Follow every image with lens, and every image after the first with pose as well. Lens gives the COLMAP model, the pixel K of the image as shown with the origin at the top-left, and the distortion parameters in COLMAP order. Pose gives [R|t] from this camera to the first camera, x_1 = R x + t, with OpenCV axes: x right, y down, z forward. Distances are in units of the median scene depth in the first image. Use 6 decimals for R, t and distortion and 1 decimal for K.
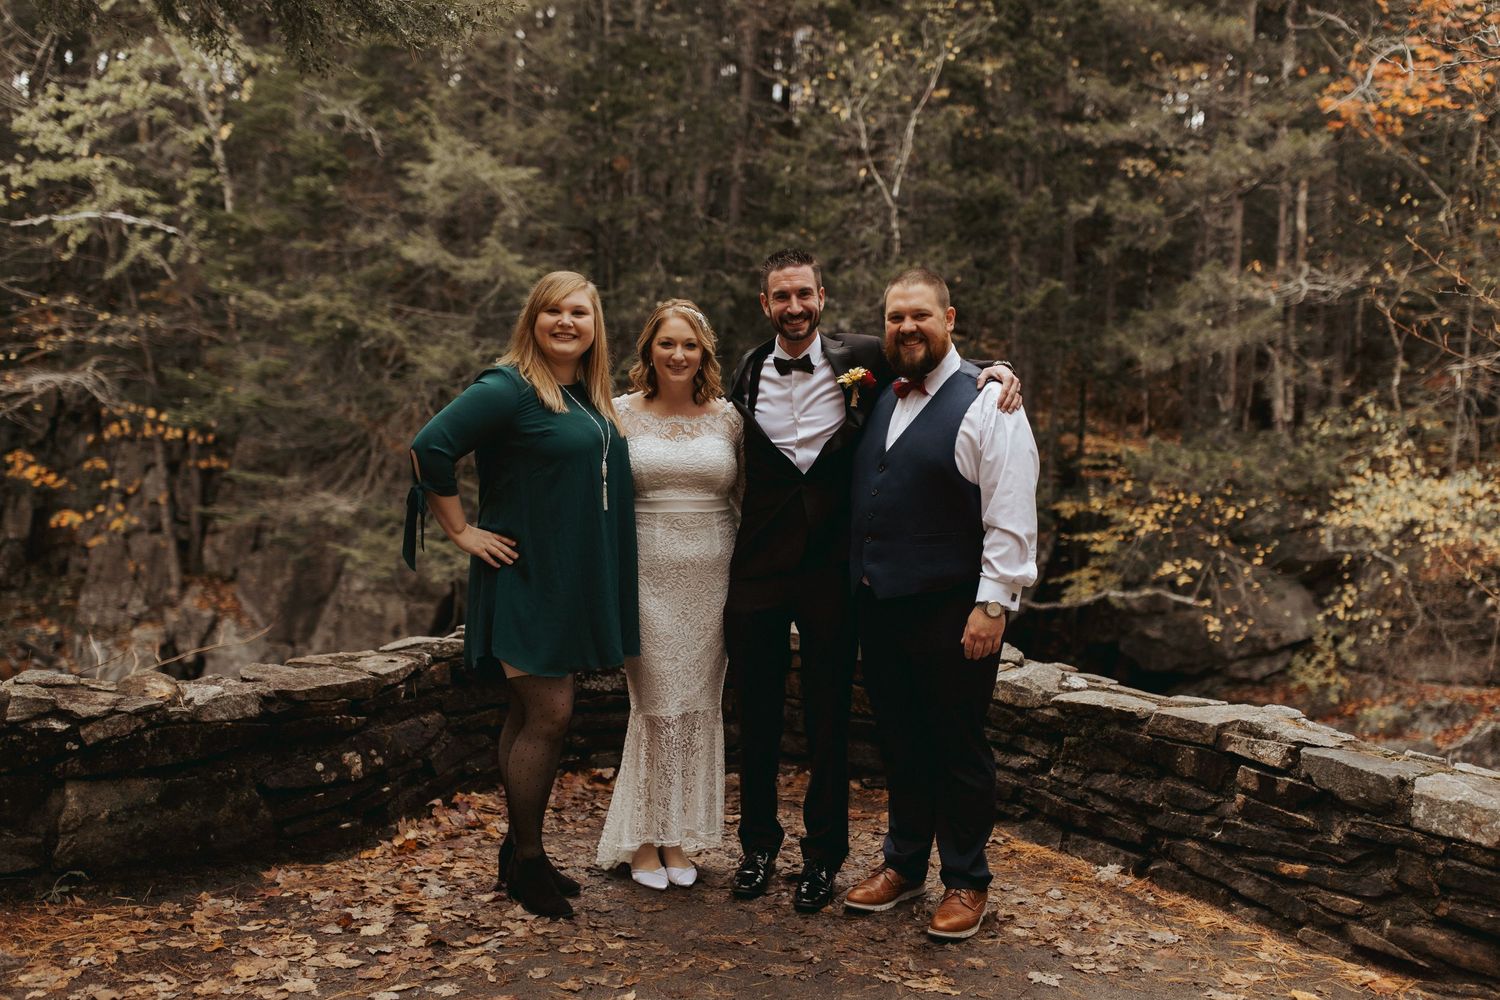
lens RADIAL K [[1430.2, 0, 795.7], [0, 1430.2, 507.7], [0, 0, 1]] dist [0.007627, -0.009824]
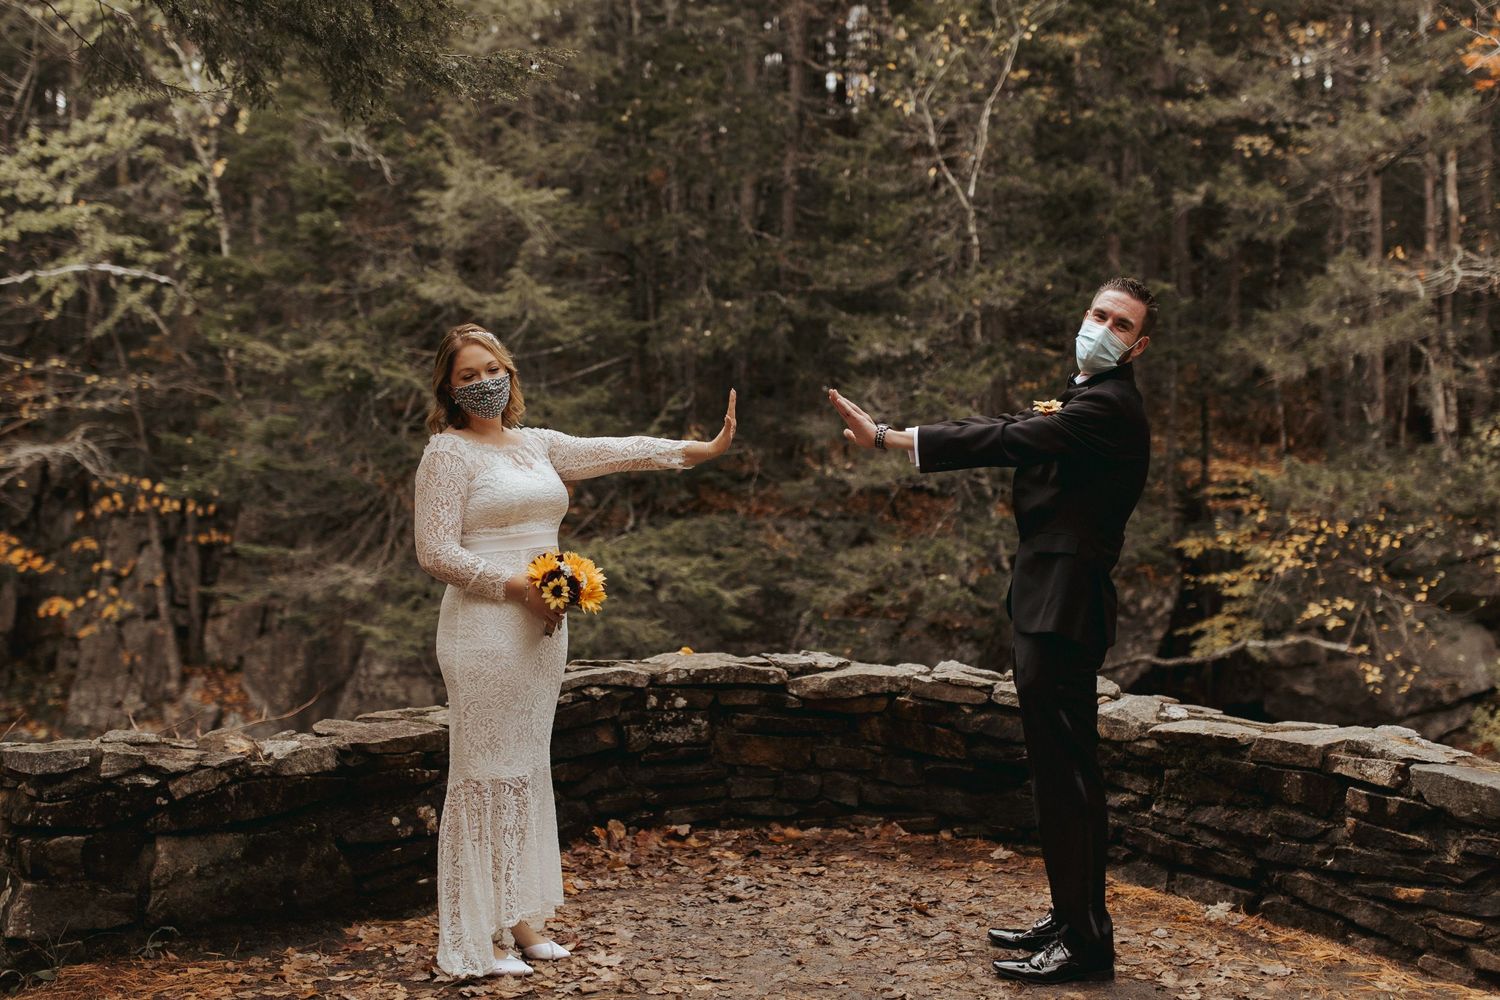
lens RADIAL K [[1446.4, 0, 756.0], [0, 1446.4, 469.4], [0, 0, 1]] dist [0.008221, -0.011121]
pose [[0.996187, -0.045510, -0.074438, -0.003166], [0.041966, 0.997941, -0.048503, -0.014071], [0.076492, 0.045194, 0.996045, 0.117509]]
